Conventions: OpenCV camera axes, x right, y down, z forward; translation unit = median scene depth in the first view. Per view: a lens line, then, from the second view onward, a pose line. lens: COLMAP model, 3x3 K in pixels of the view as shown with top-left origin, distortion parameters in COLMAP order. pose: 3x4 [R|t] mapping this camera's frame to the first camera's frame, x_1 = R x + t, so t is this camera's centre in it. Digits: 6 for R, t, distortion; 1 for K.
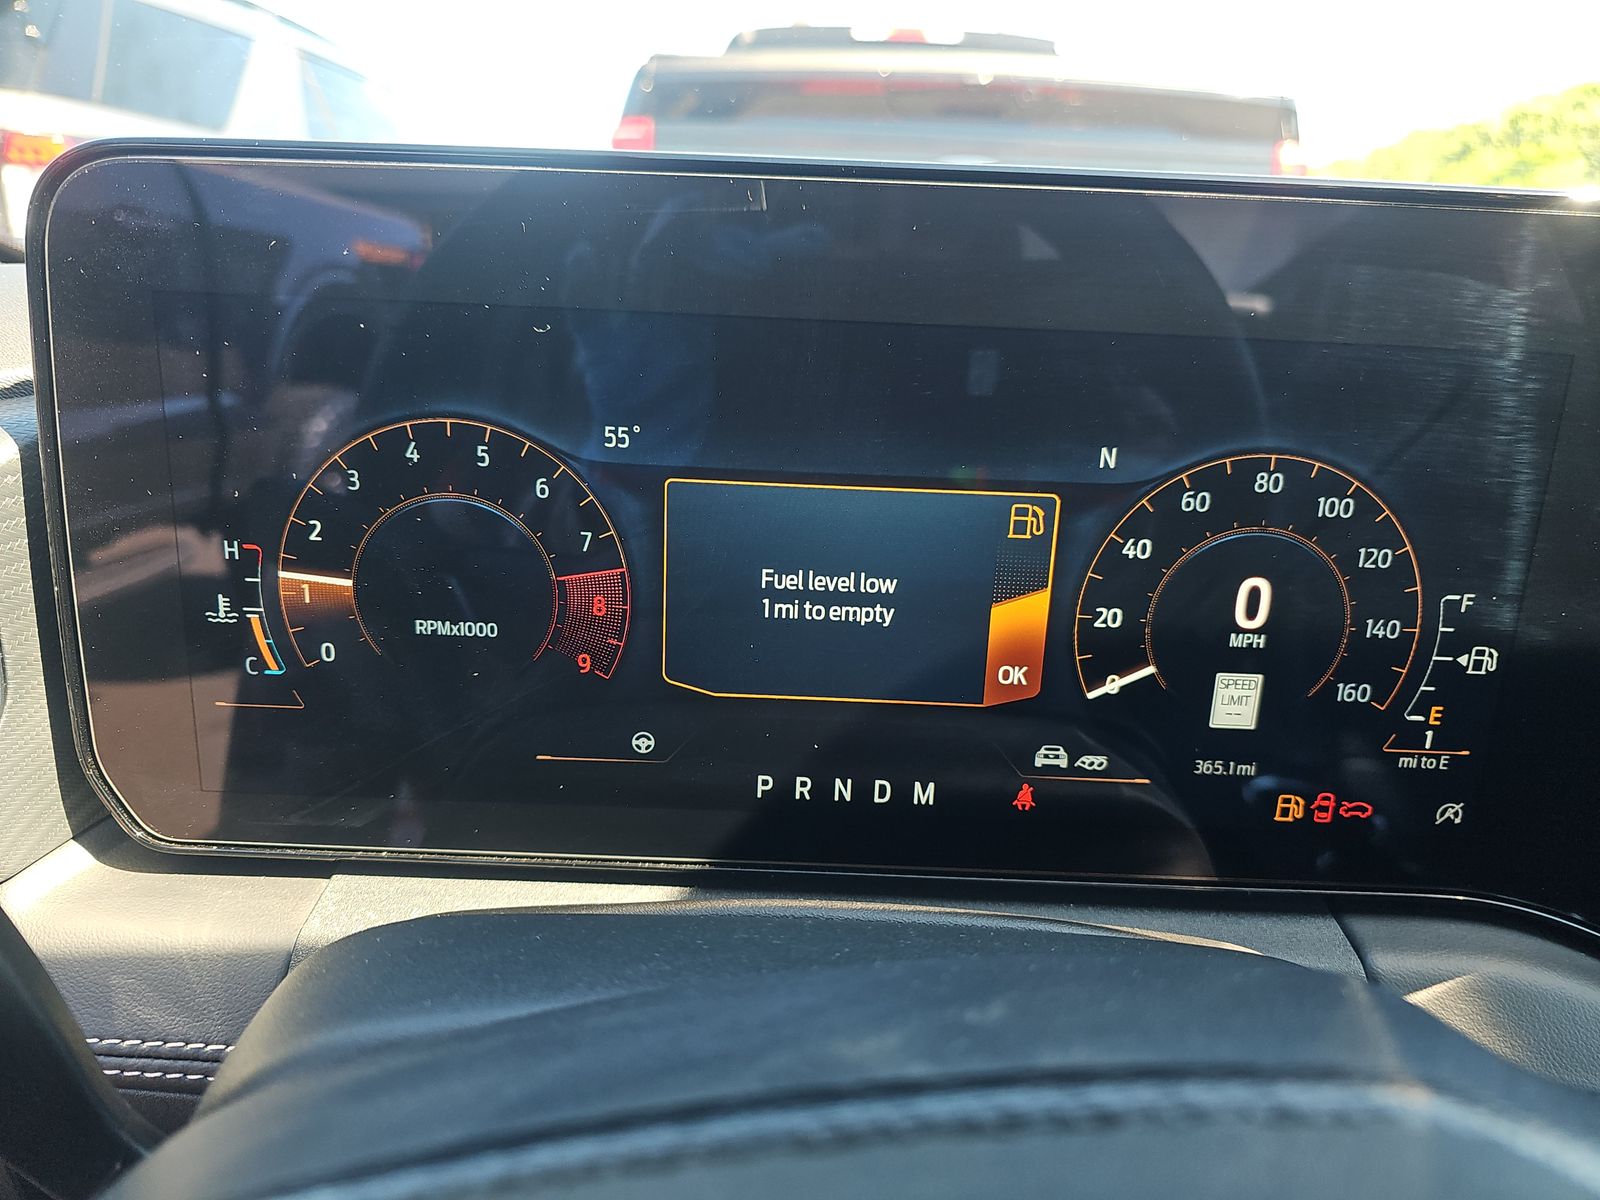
lens RADIAL K [[1078.4, 0, 794.6], [0, 1078.4, 599.6], [0, 0, 1]] dist [0.025551, -0.022590]
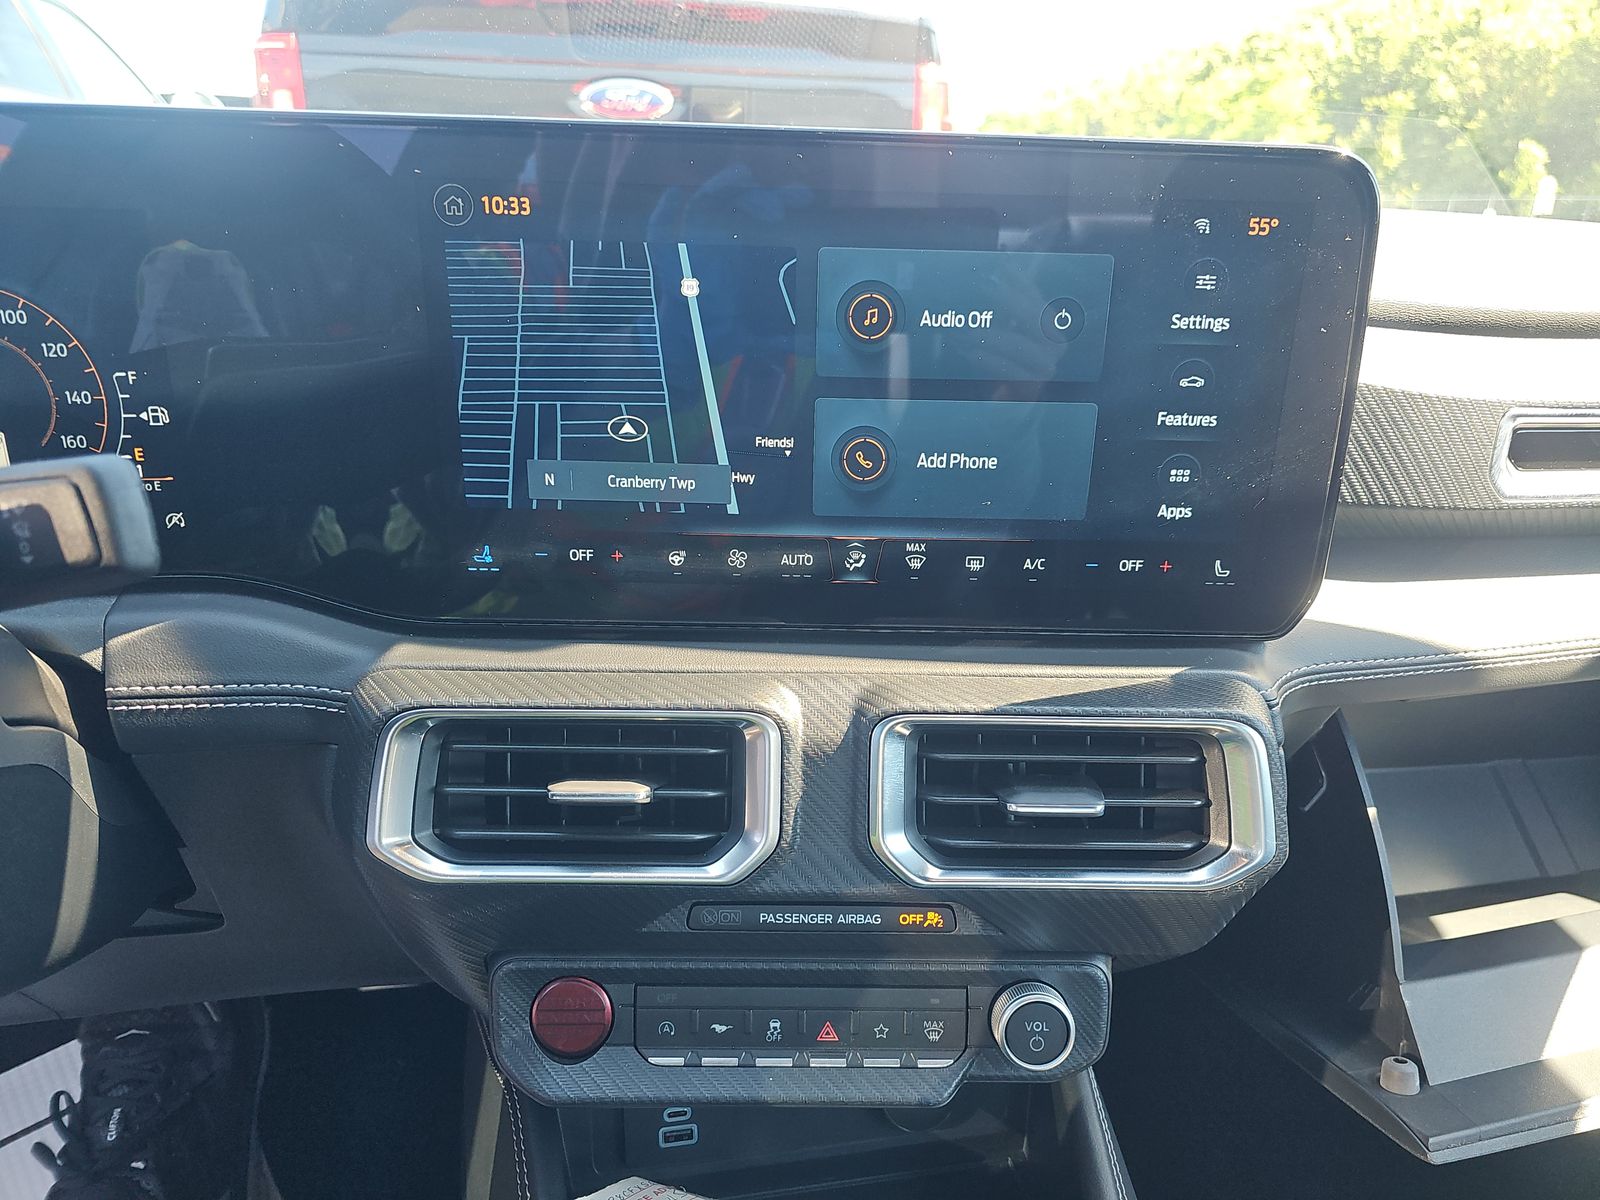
lens RADIAL K [[1078.4, 0, 807.2], [0, 1078.4, 599.5], [0, 0, 1]] dist [0.025551, -0.022590]
pose [[0.982551, -0.076783, 0.169407, 1.277239], [0.065644, 0.995356, 0.070406, 0.272349], [-0.174026, -0.058057, 0.983028, -0.715607]]
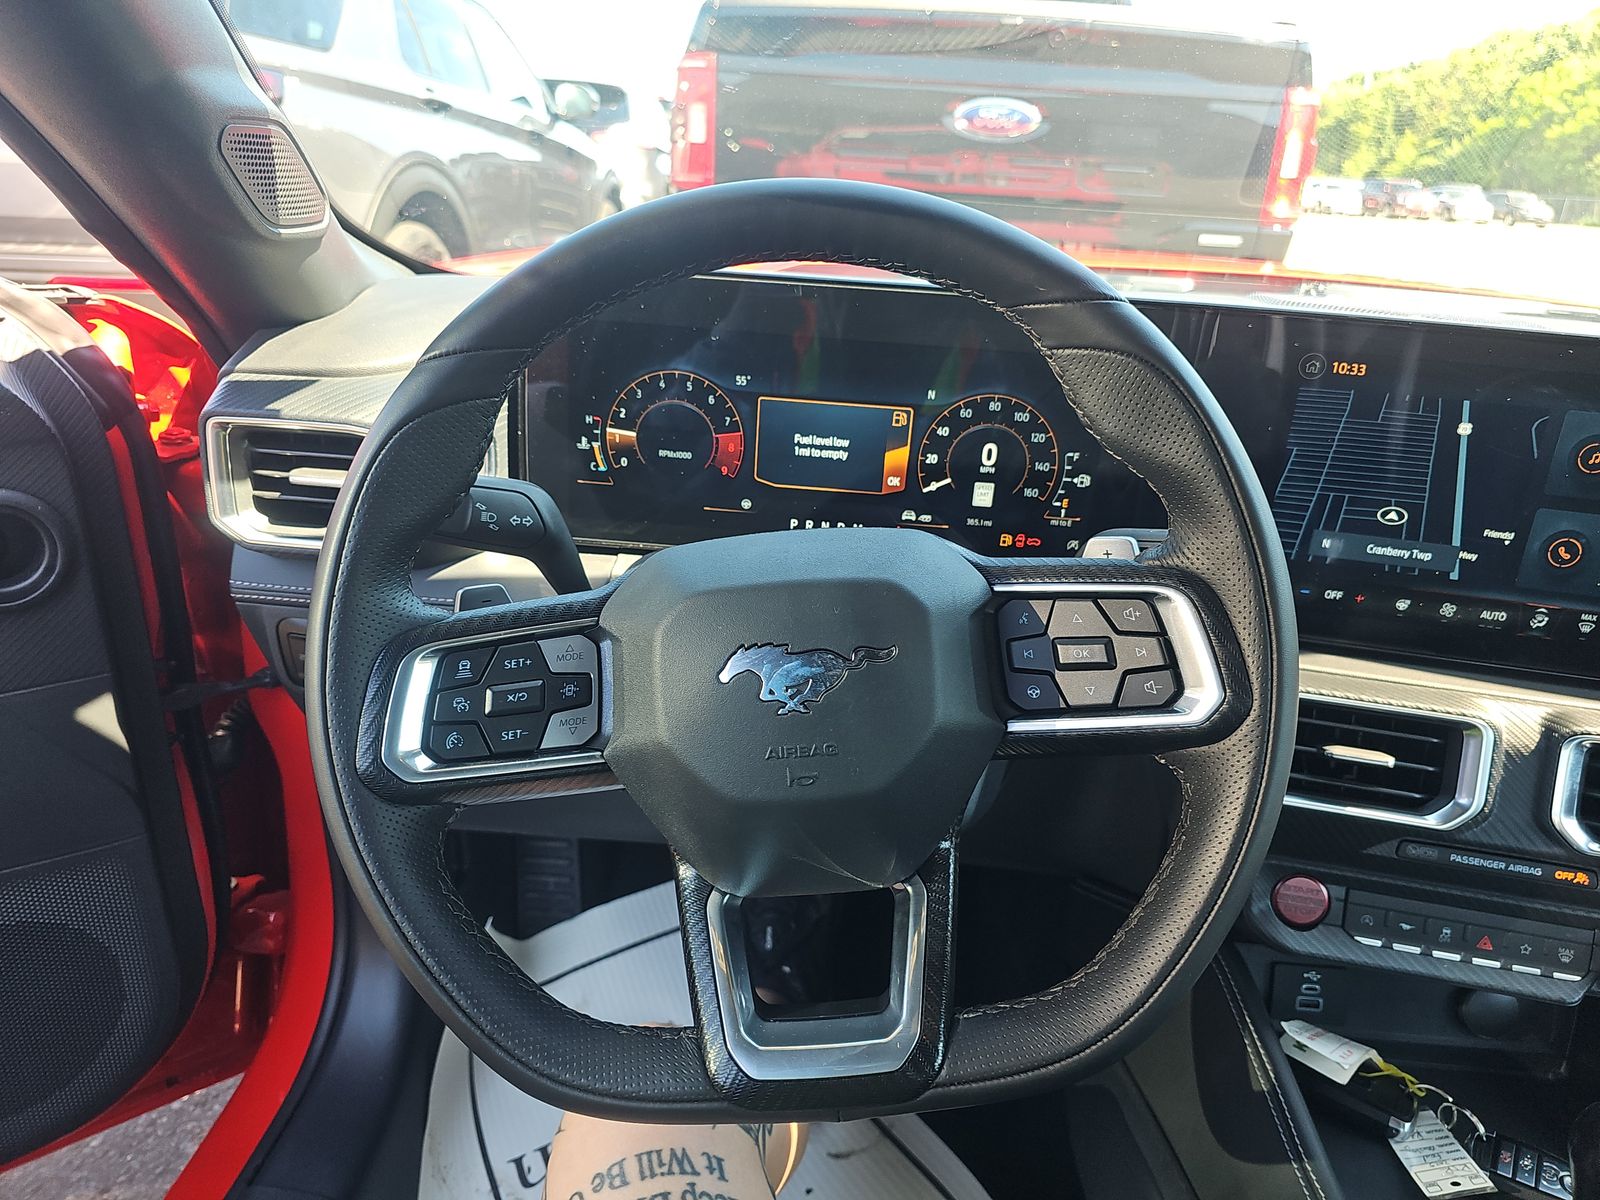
lens RADIAL K [[1078.4, 0, 791.0], [0, 1078.4, 590.0], [0, 0, 1]] dist [0.025551, -0.022590]
pose [[0.998678, 0.037674, -0.034975, 0.061318], [-0.034802, 0.996237, 0.079374, 0.132493], [0.037834, -0.078052, 0.996231, -1.525411]]
